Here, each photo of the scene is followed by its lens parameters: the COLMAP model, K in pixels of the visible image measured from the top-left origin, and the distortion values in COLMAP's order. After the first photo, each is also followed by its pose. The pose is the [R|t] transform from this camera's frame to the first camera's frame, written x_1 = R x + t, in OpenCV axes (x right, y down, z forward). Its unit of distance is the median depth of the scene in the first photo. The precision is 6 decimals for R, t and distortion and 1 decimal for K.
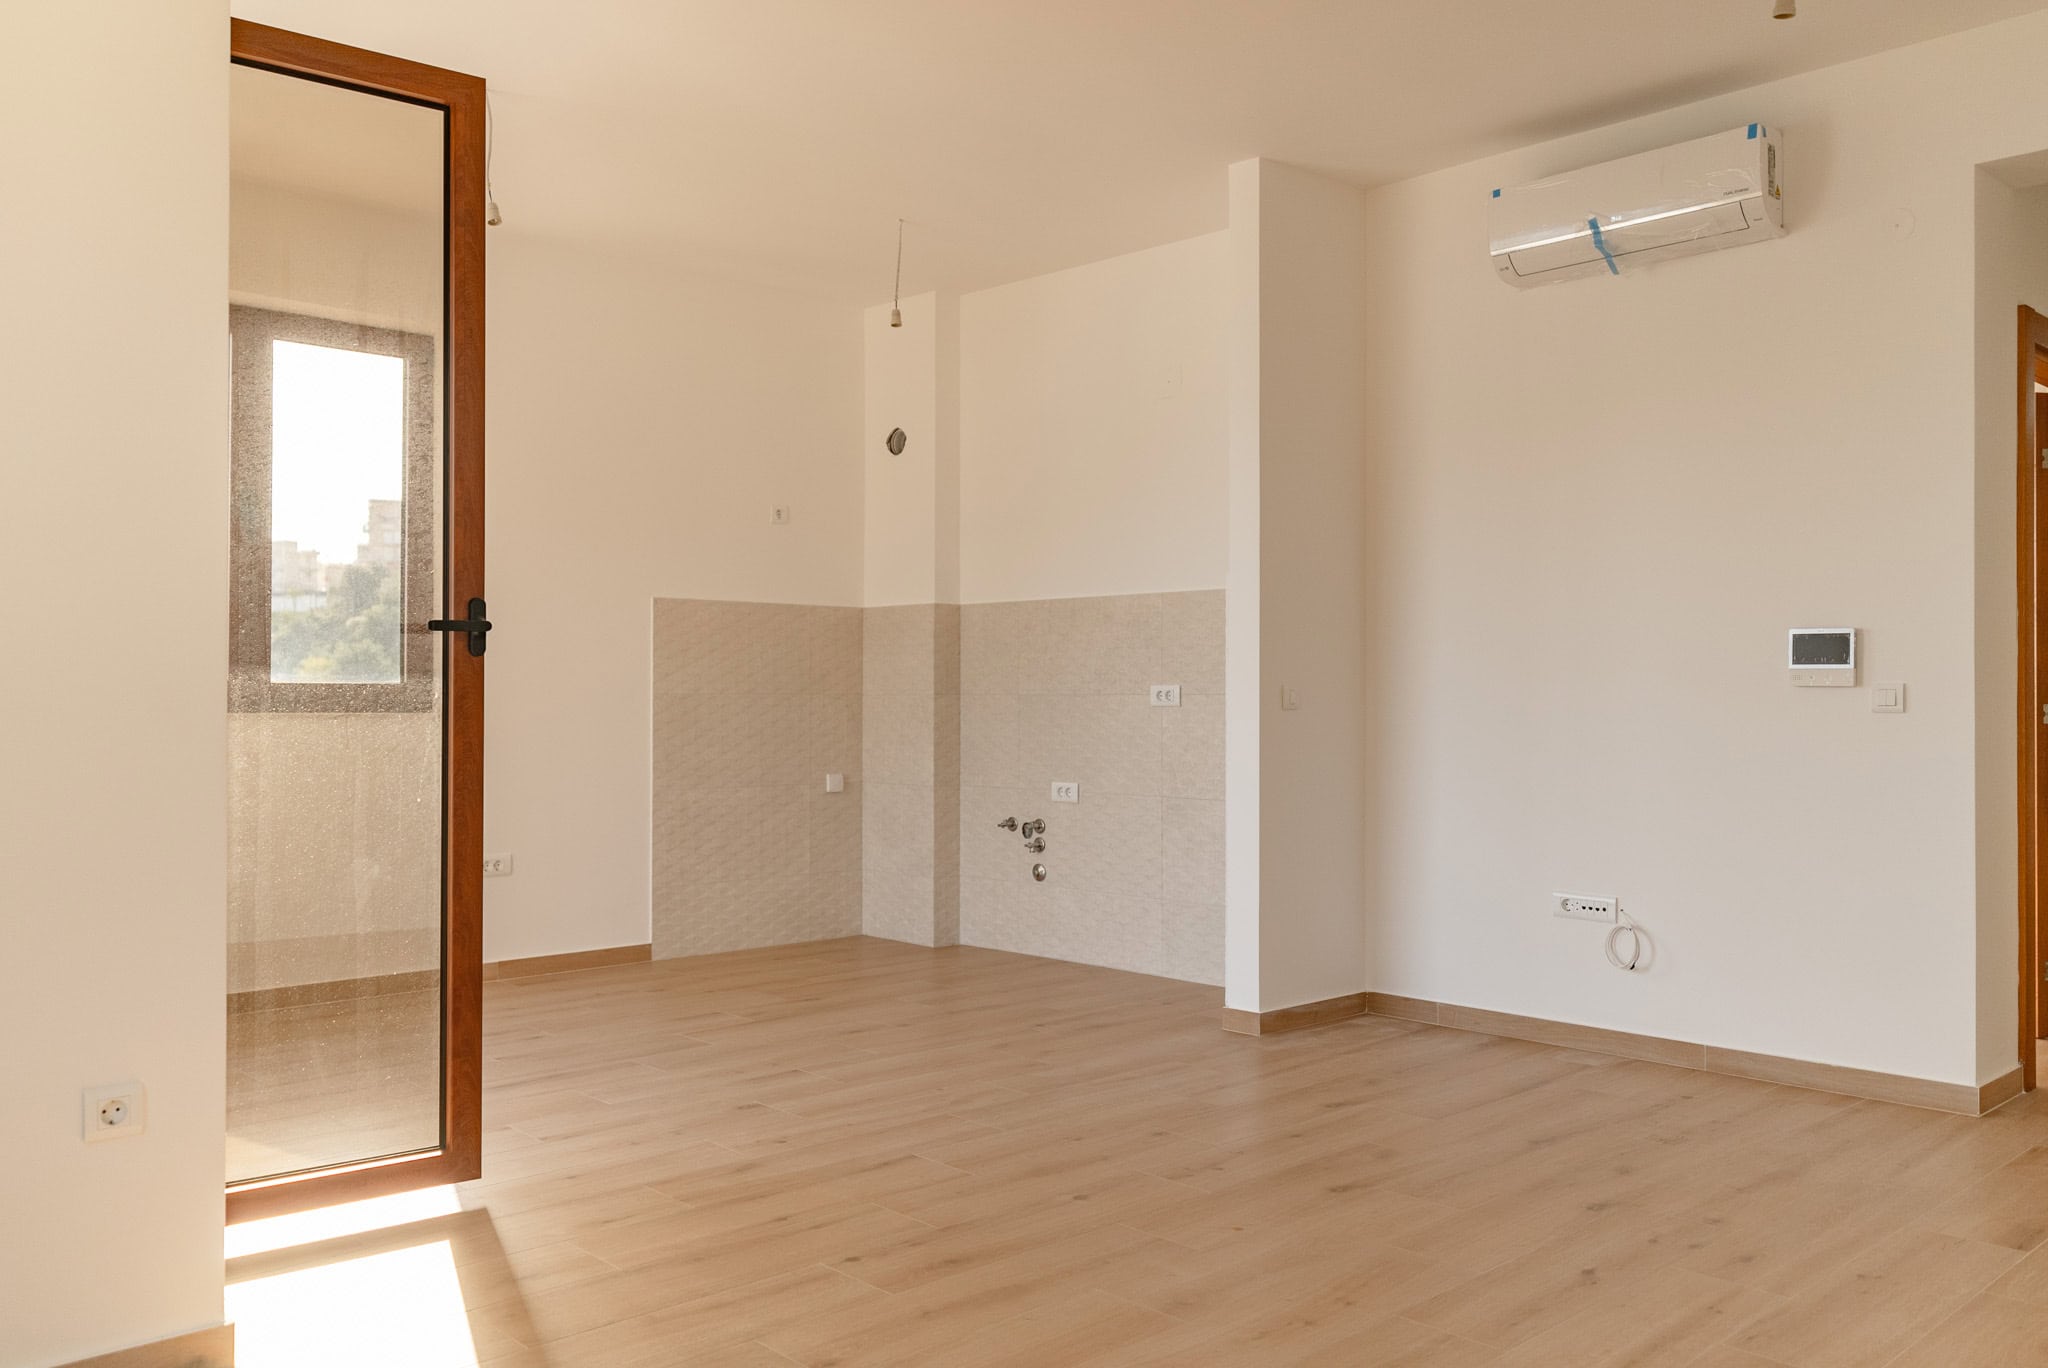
lens RADIAL K [[1633.4, 0, 1010.4], [0, 1633.4, 700.5], [0, 0, 1]] dist [0.007105, -0.009923]
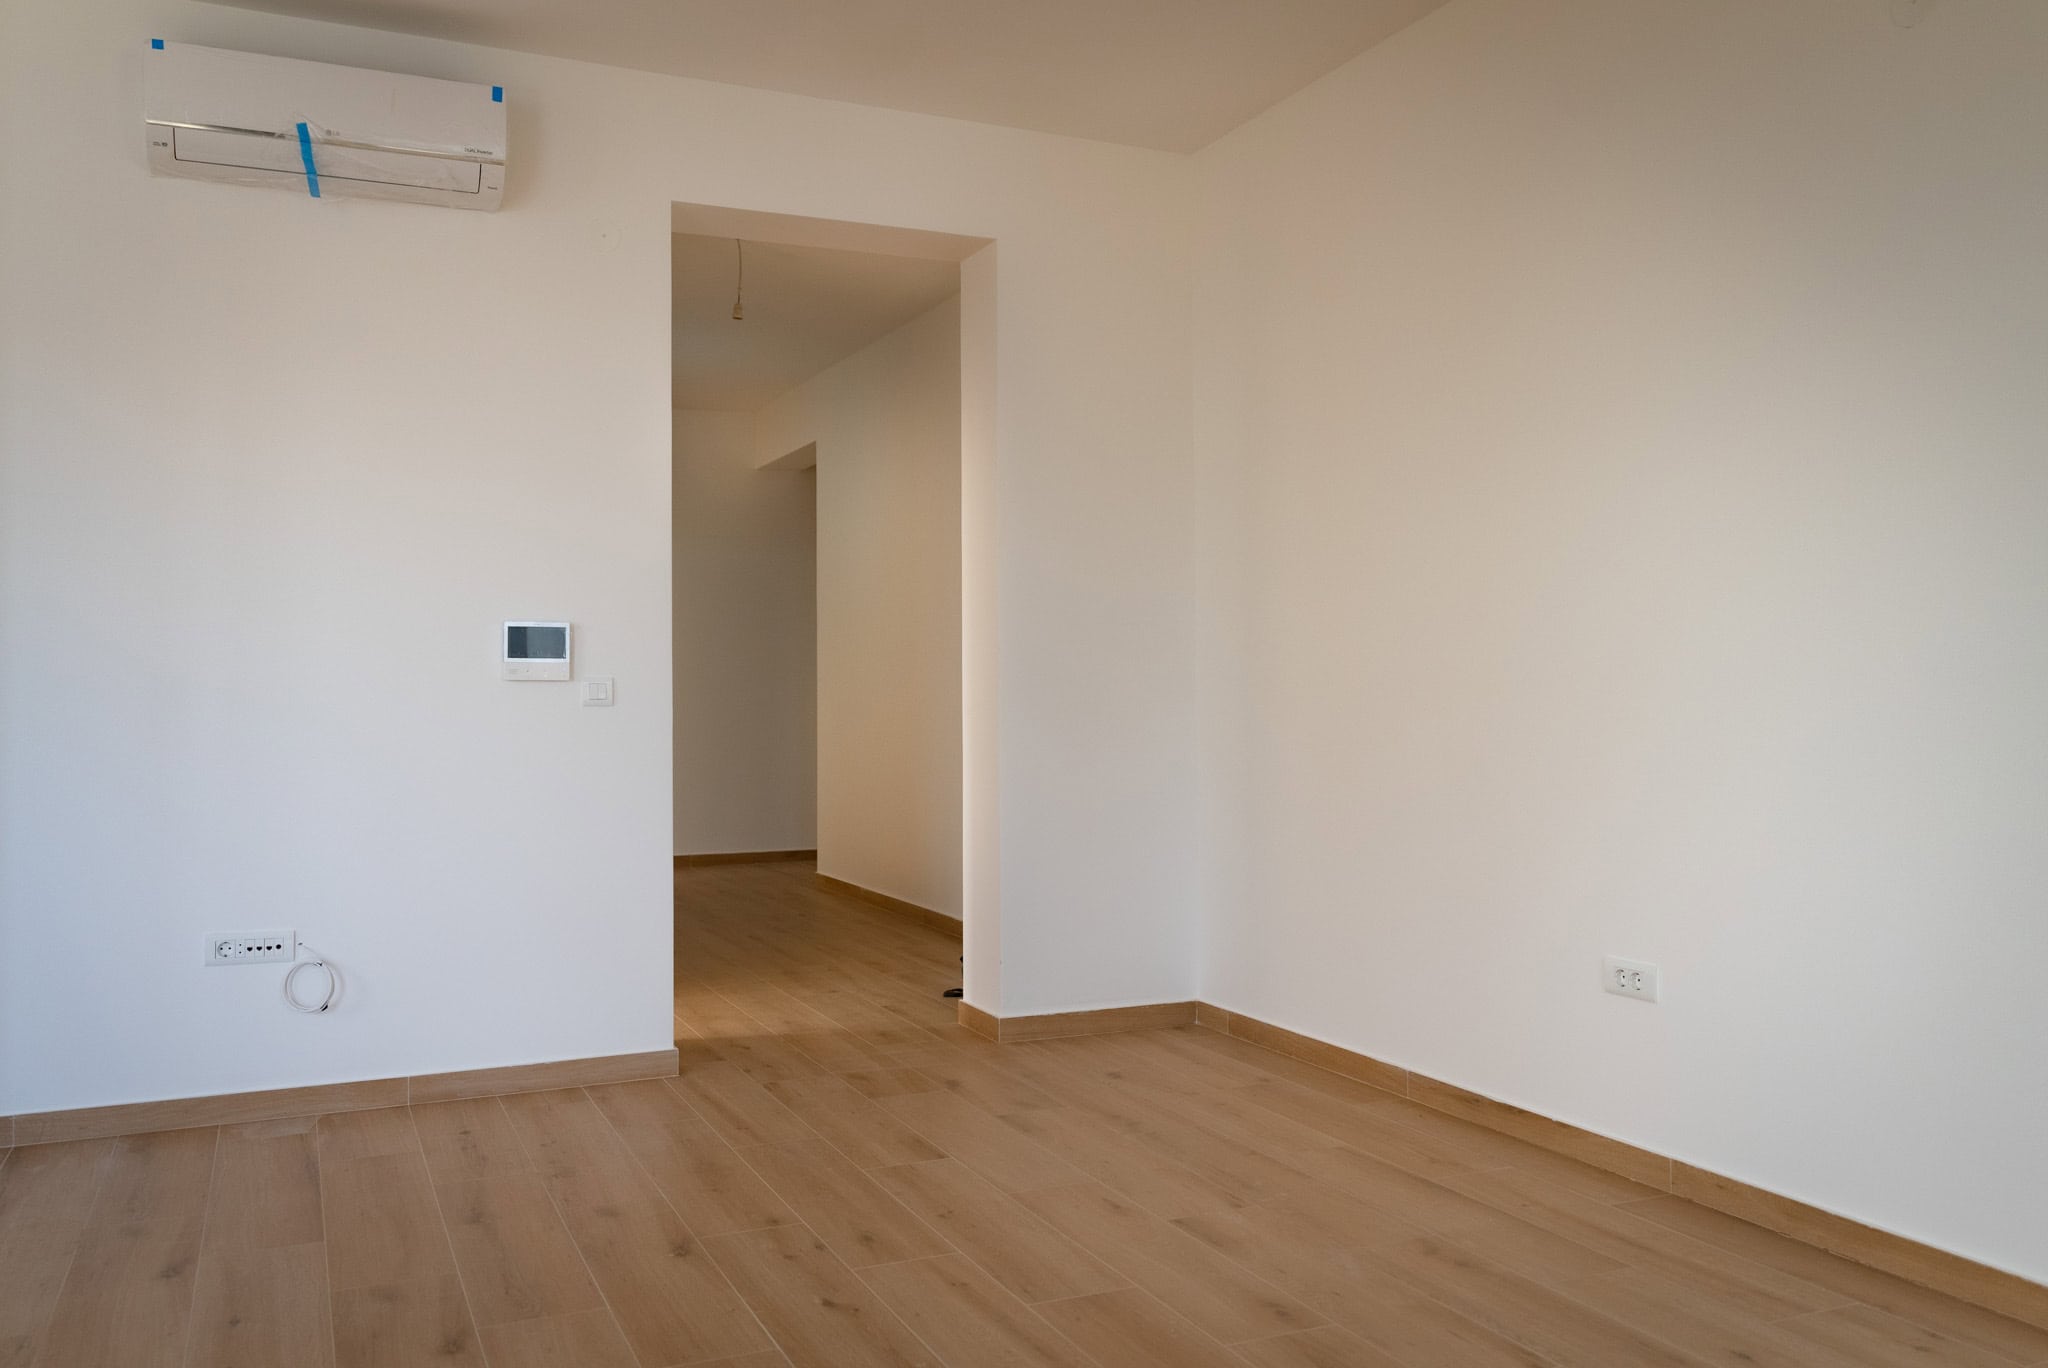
lens RADIAL K [[1629.9, 0, 1024.0], [0, 1629.9, 684.0], [0, 0, 1]] dist [0.000458, -0.003088]
pose [[0.305980, -0.000378, 0.952038, -0.406319], [0.008483, 0.999961, -0.002329, -0.002101], [-0.952000, 0.008789, 0.305971, 0.489121]]
